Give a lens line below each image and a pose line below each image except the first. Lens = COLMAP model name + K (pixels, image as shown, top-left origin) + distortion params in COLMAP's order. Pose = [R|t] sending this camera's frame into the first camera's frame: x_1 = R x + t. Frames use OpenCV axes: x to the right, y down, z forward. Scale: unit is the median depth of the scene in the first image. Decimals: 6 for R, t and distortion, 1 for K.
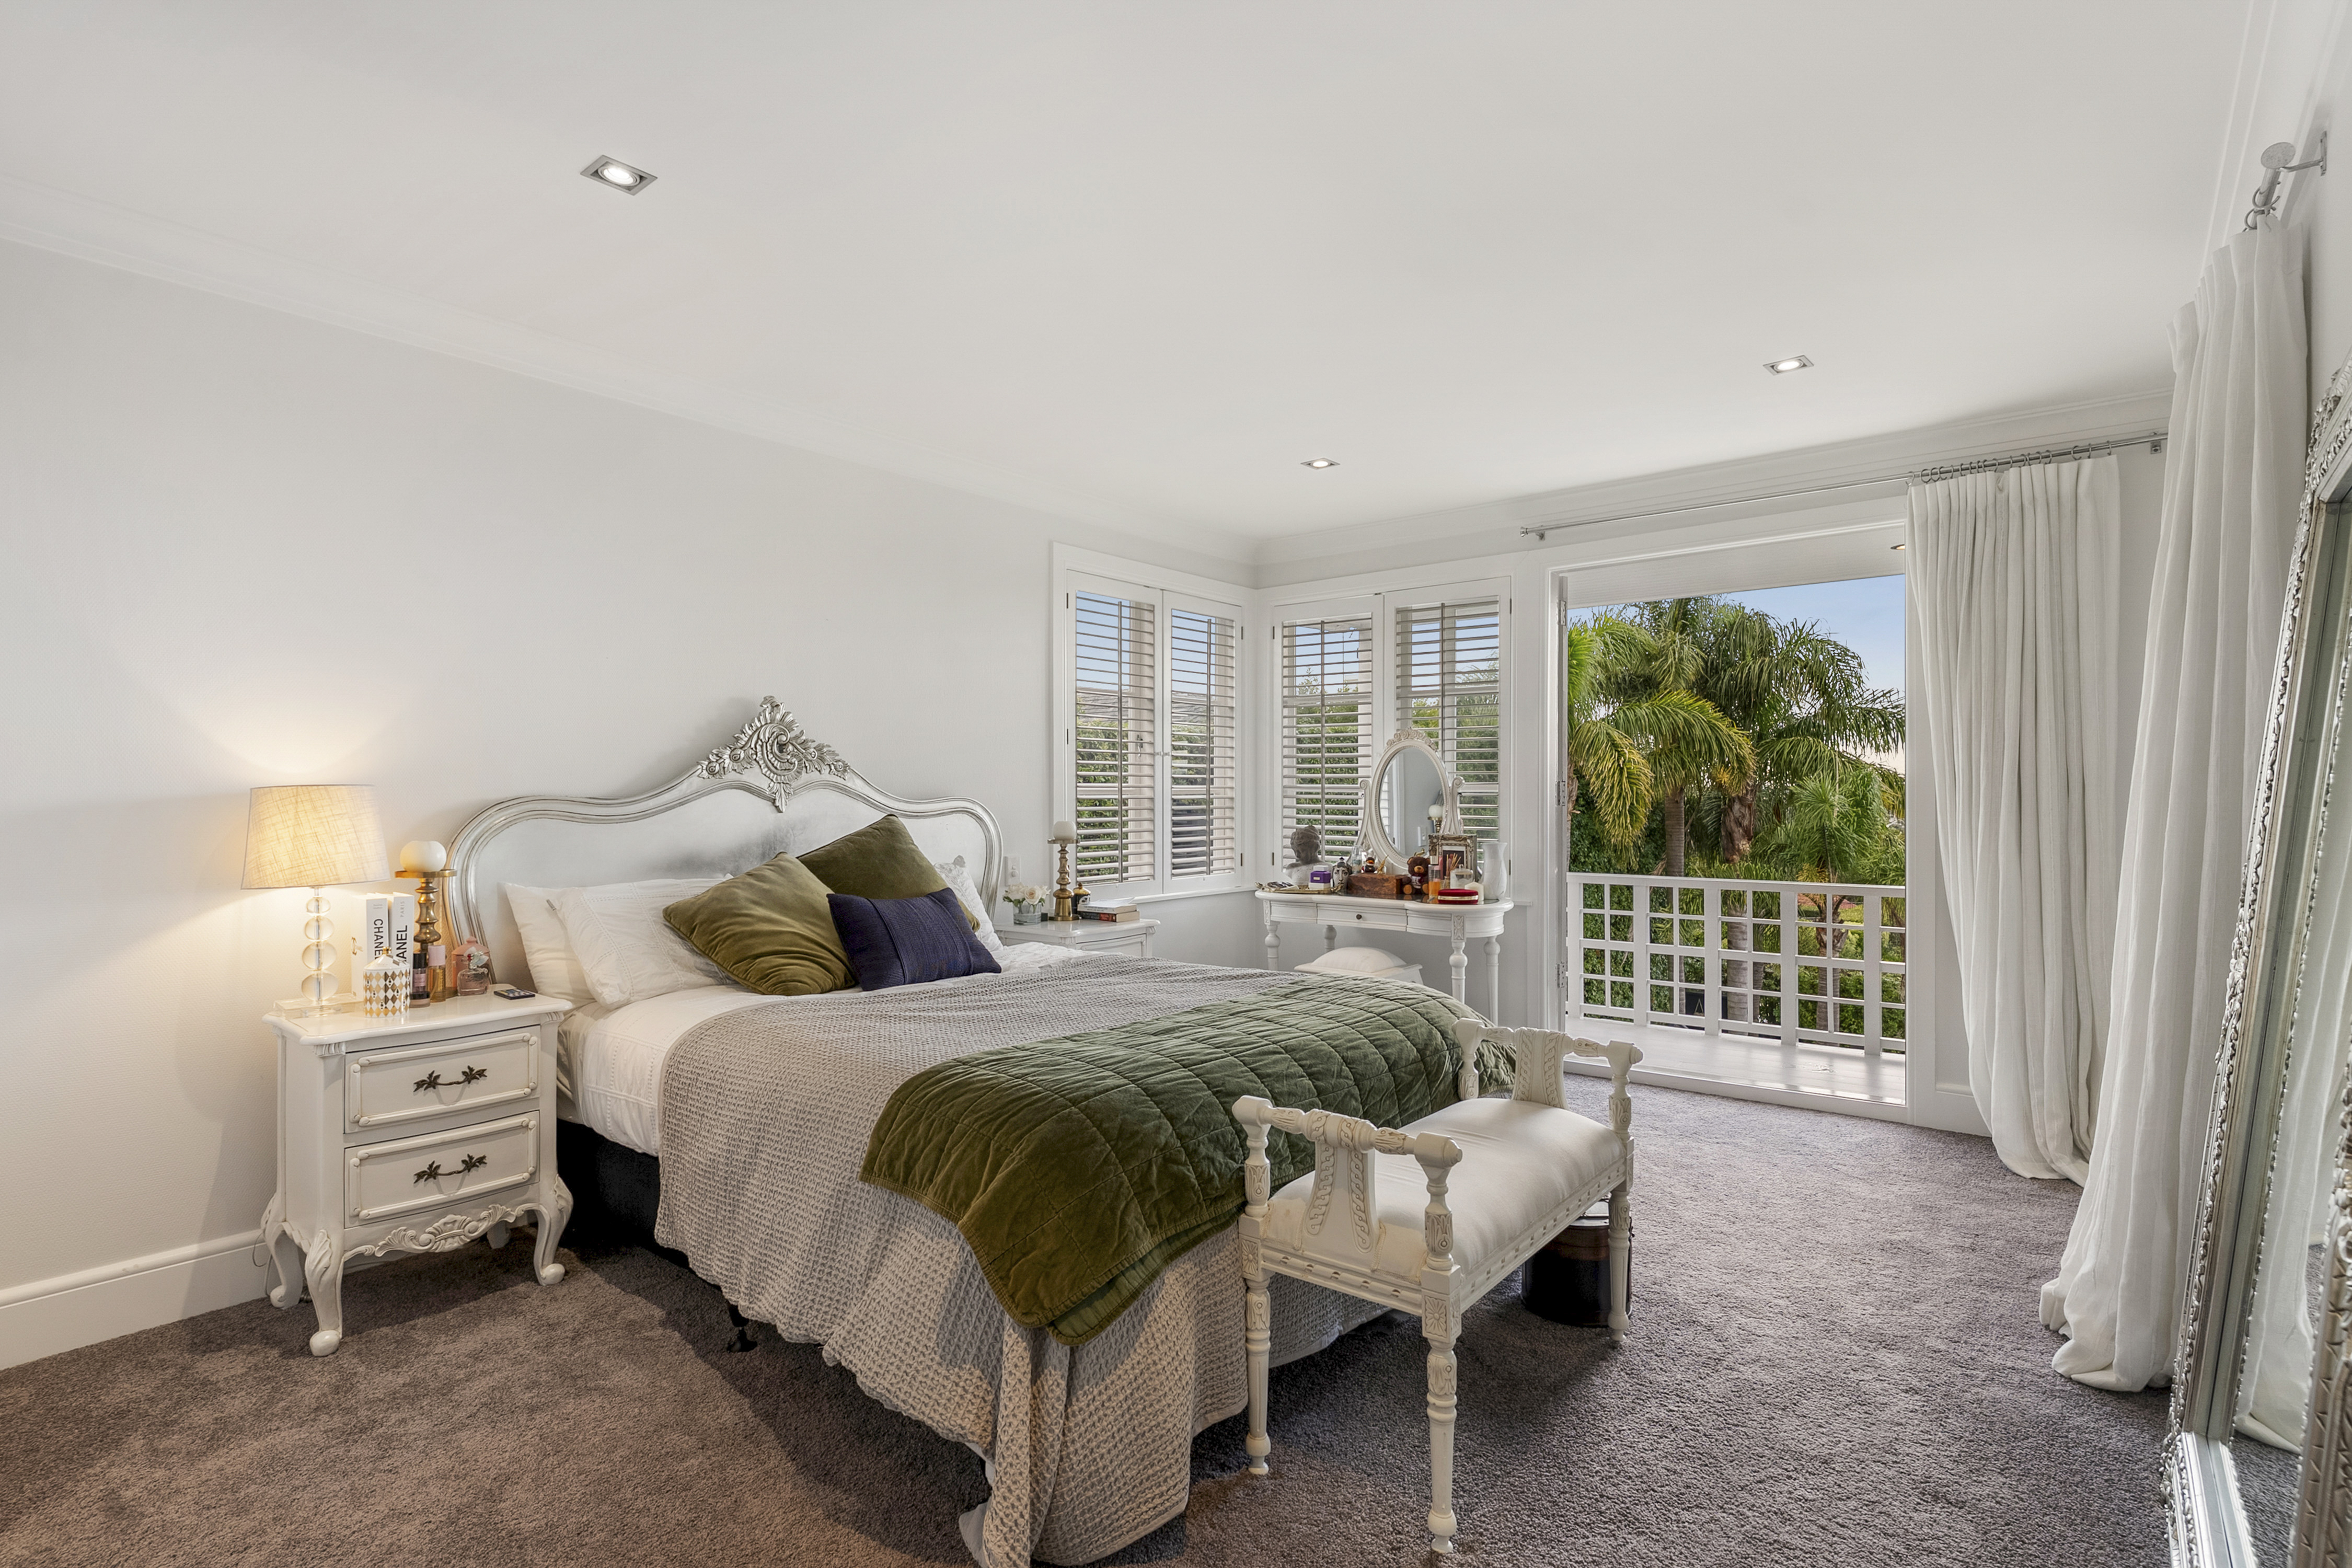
lens RADIAL K [[1156.4, 0, 1176.0], [0, 1156.4, 784.0], [0, 0, 1]] dist [-0.003220, -0.000164]
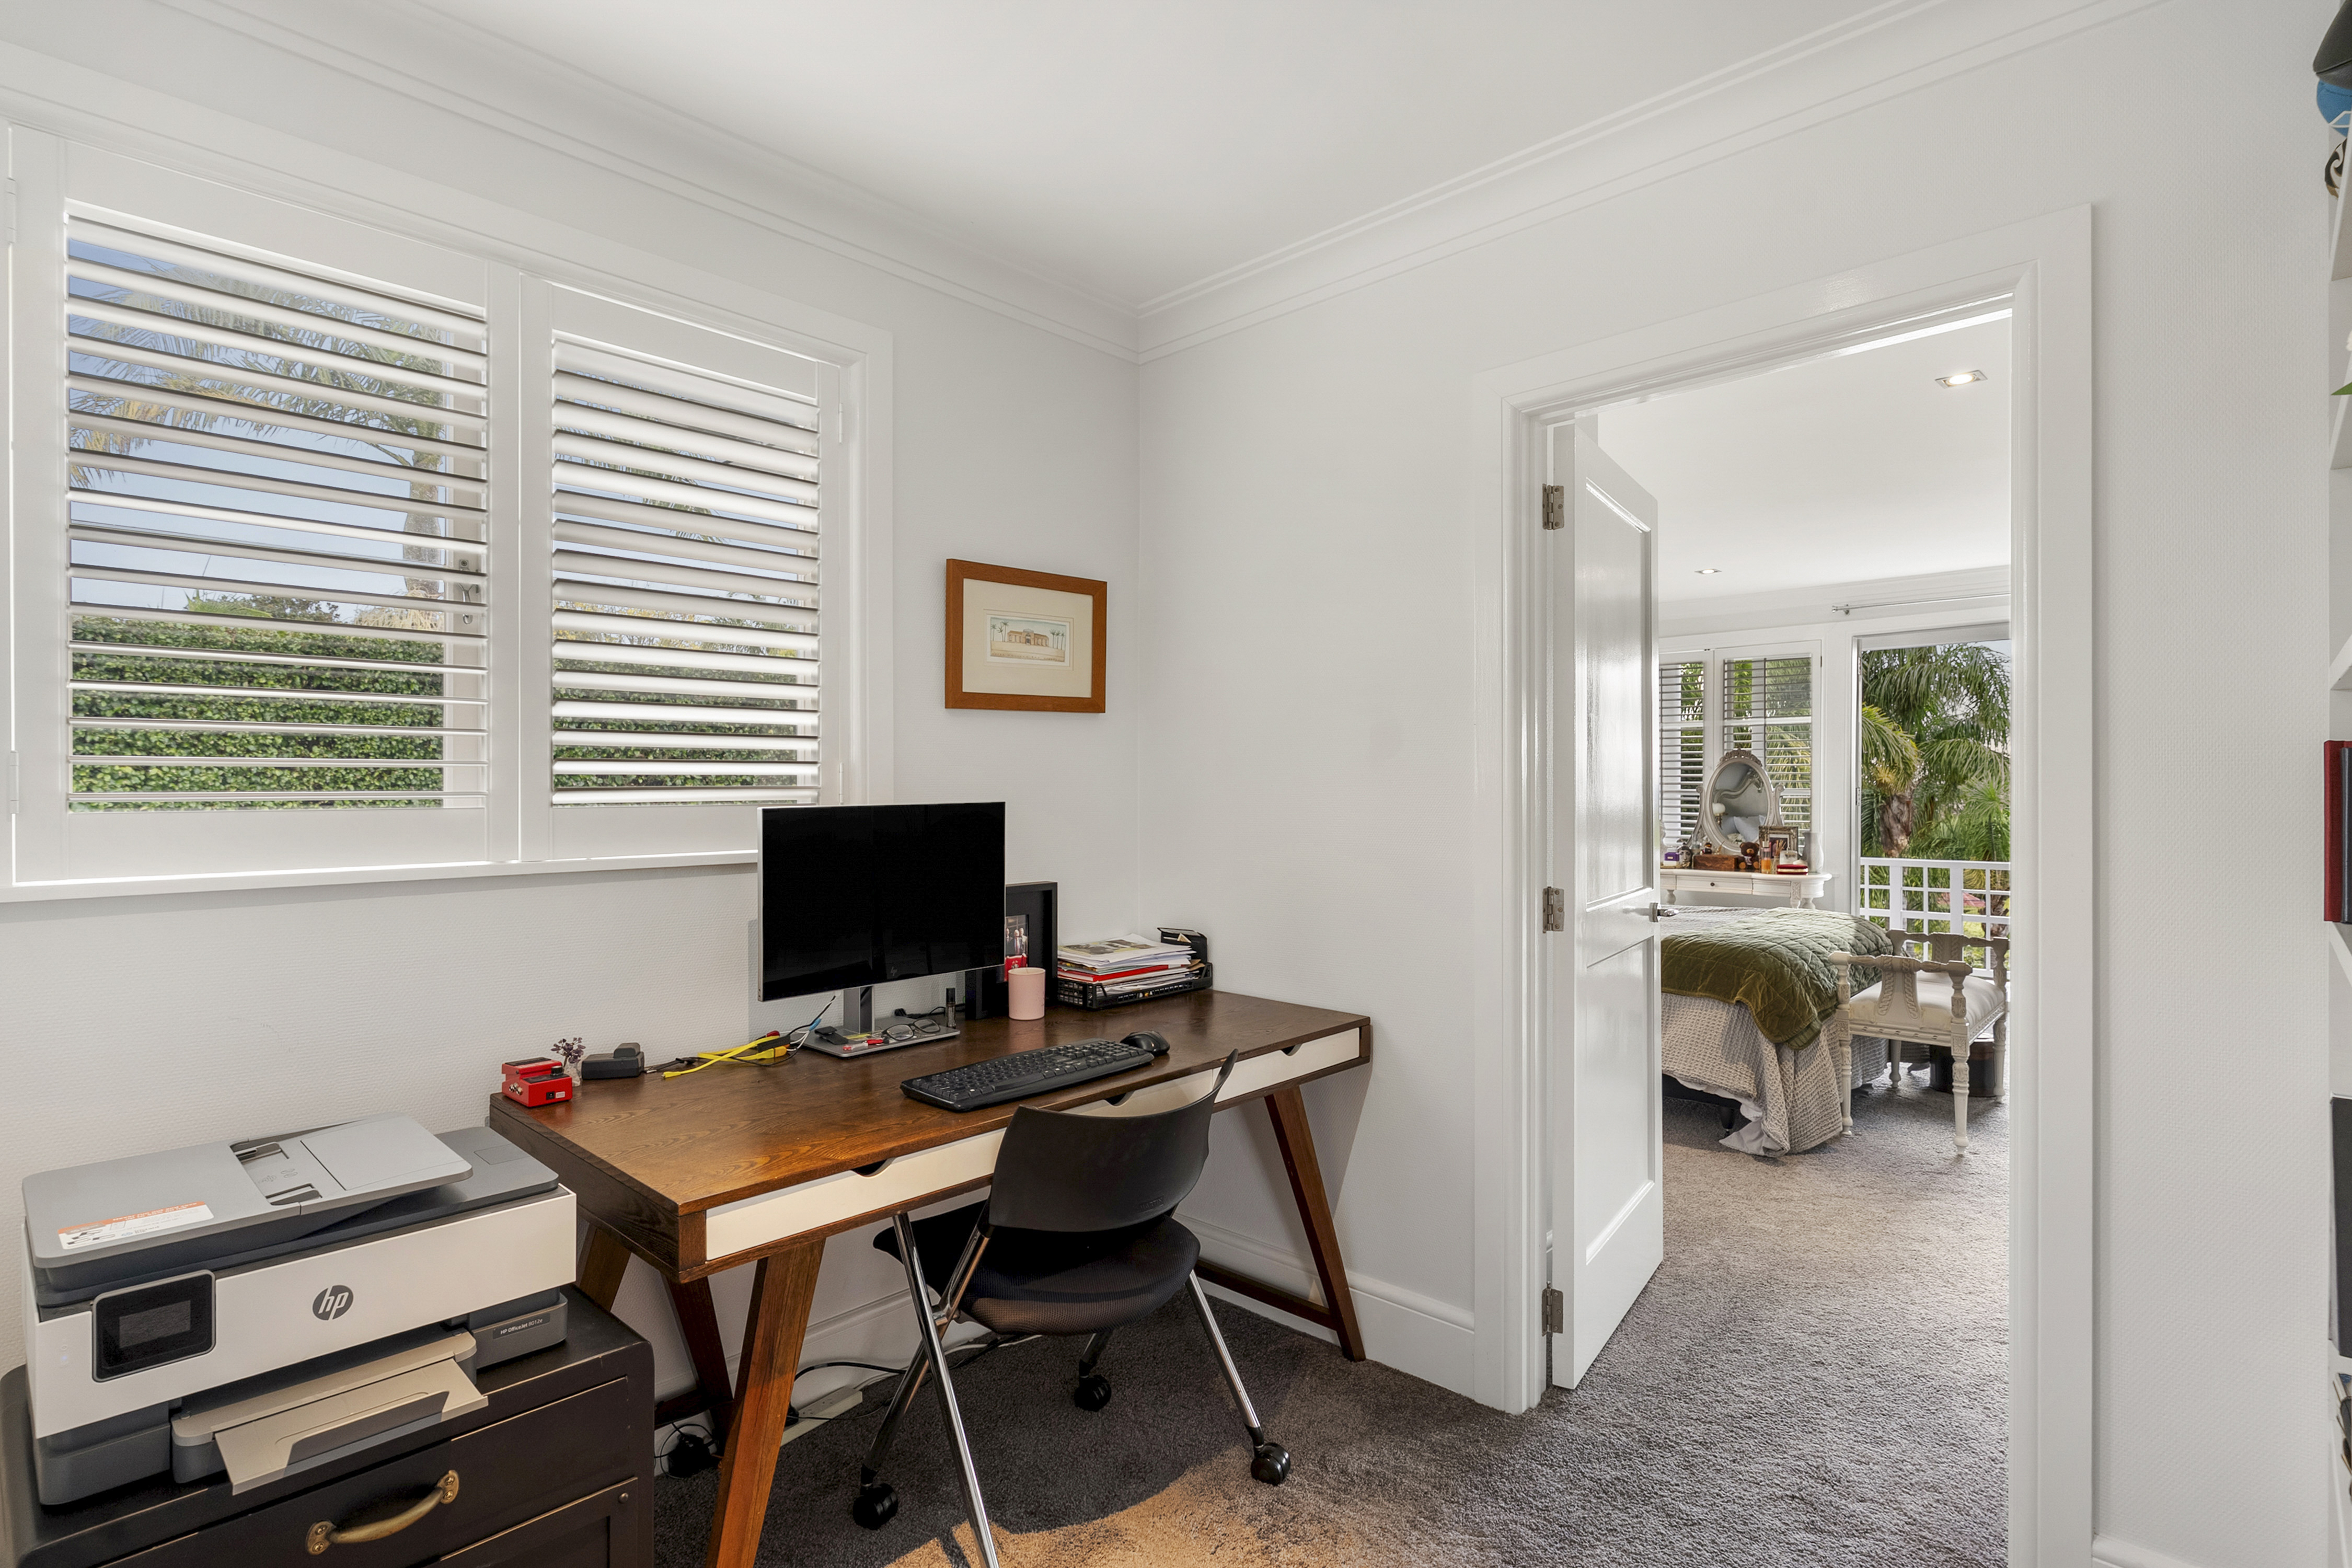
lens RADIAL K [[1154.2, 0, 1176.0], [0, 1154.2, 784.0], [0, 0, 1]] dist [-0.000637, -0.000154]
pose [[0.997051, 0.002858, -0.076693, -0.375884], [-0.002420, 0.999980, 0.005803, -0.013773], [0.076709, -0.005601, 0.997038, -0.443292]]
